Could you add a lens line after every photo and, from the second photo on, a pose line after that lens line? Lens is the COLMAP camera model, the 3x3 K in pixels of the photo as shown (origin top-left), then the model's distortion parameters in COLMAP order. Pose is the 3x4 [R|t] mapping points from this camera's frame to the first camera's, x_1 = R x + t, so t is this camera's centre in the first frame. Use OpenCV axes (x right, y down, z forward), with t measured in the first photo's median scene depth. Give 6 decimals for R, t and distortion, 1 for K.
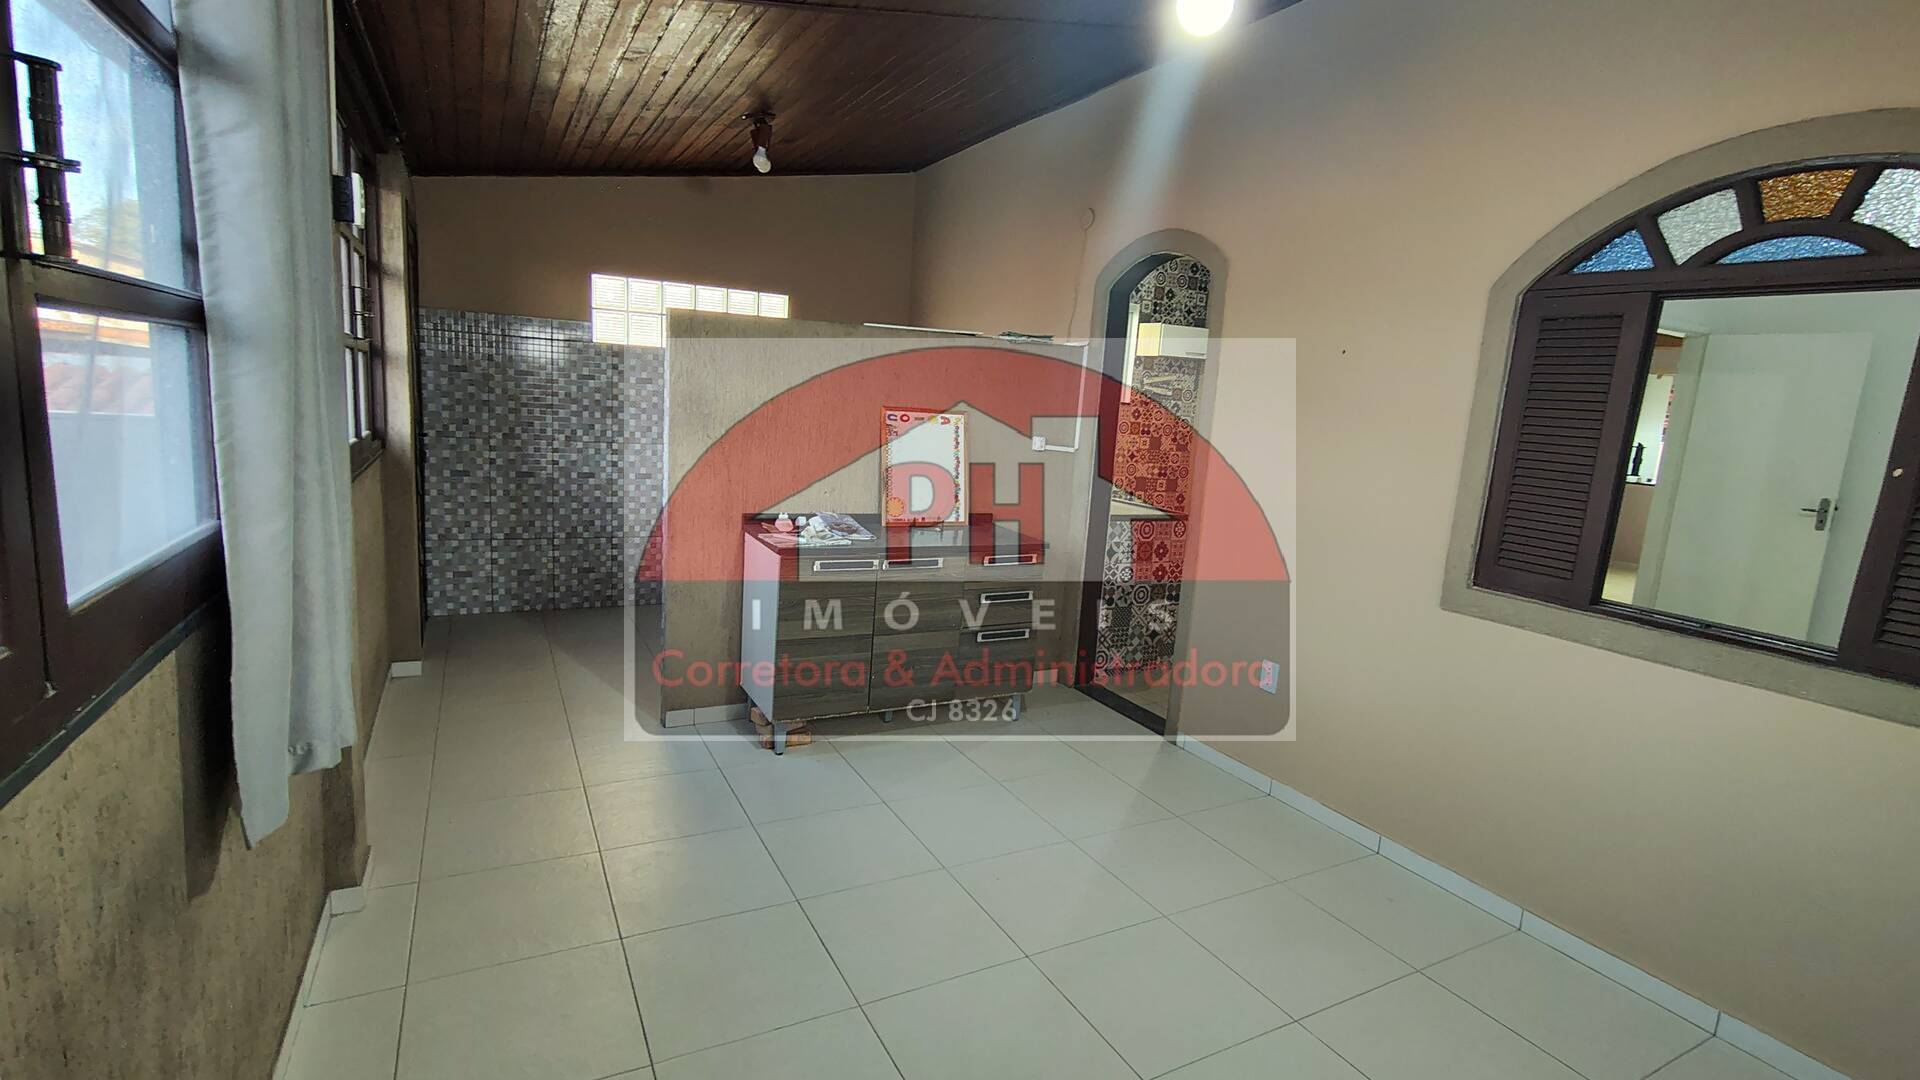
lens RADIAL K [[880.3, 0, 963.6], [0, 880.3, 537.6], [0, 0, 1]] dist [-0.011860, 0.005211]
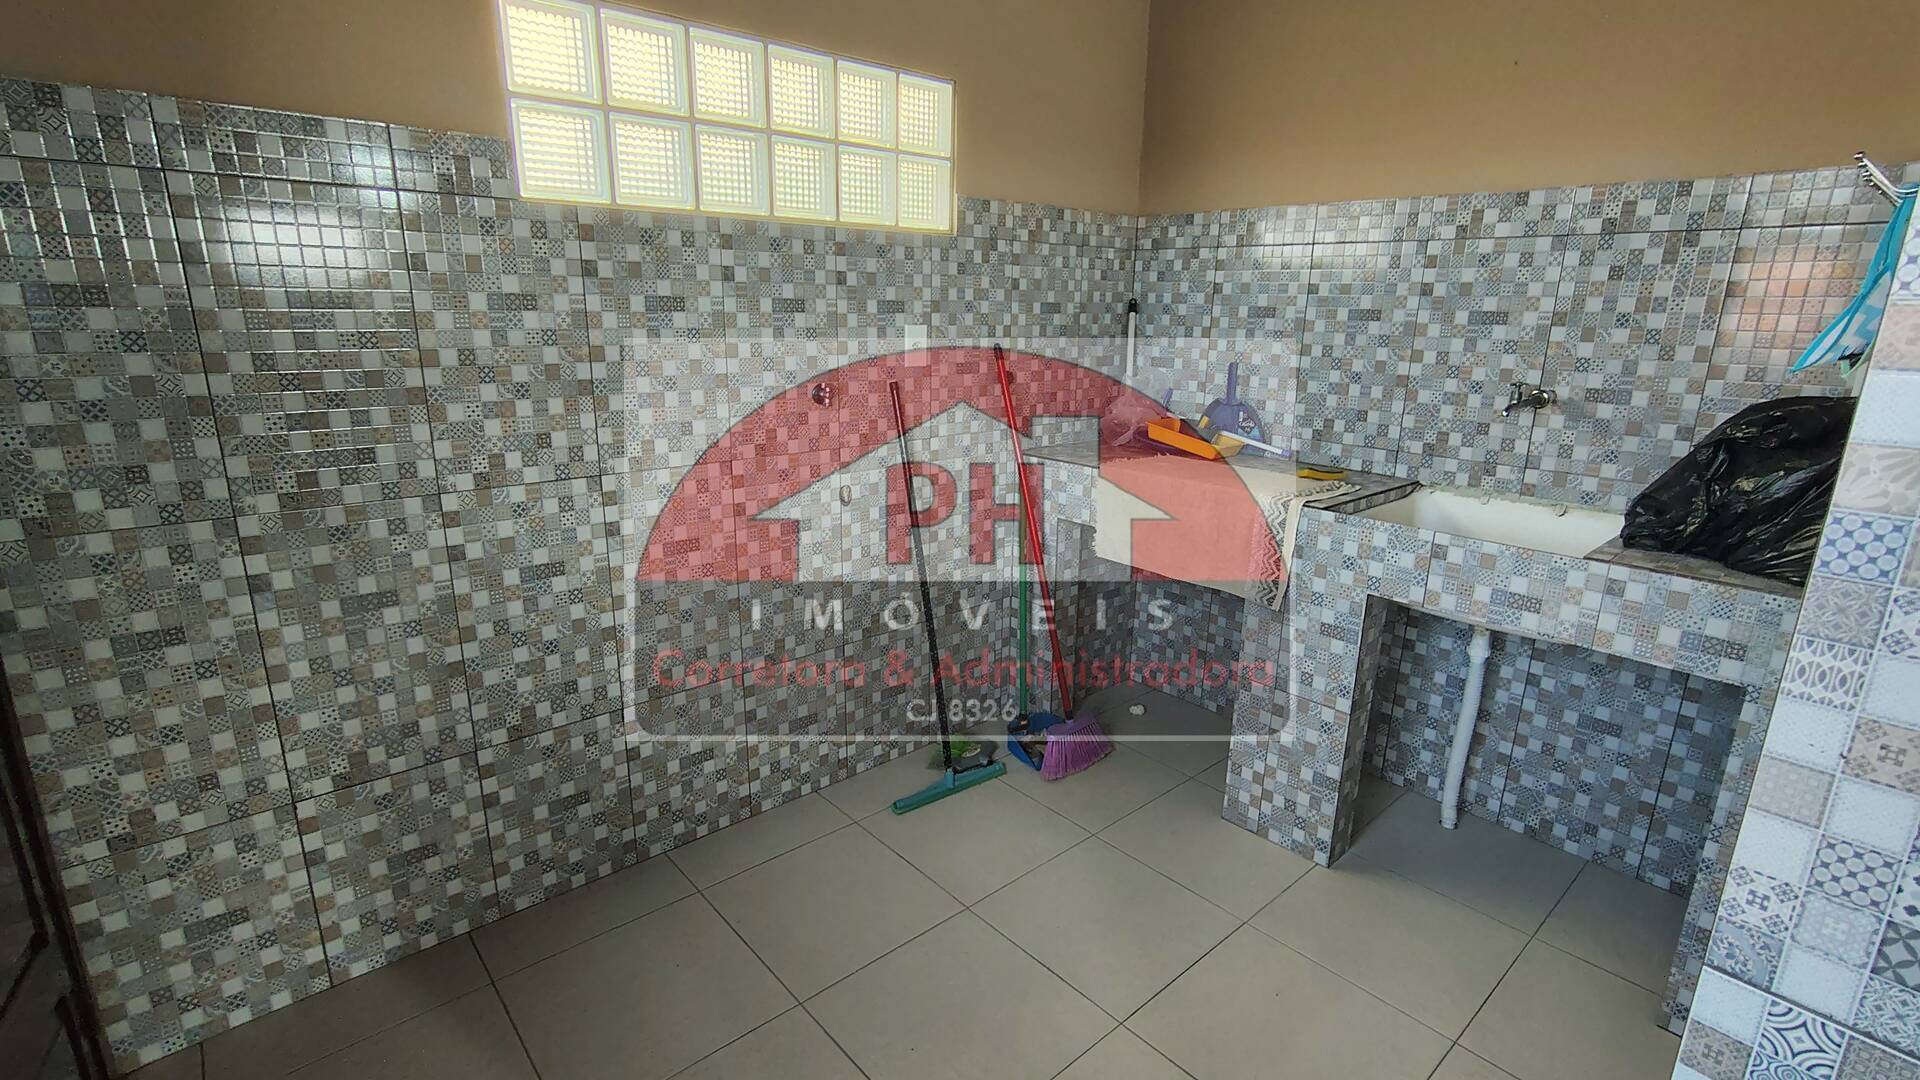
lens RADIAL K [[880.3, 0, 961.0], [0, 880.3, 541.2], [0, 0, 1]] dist [-0.011860, 0.005211]
pose [[0.971698, -0.108261, 0.209956, -0.339935], [0.083005, 0.988602, 0.125603, -0.117500], [-0.221161, -0.104621, 0.969609, 0.611206]]
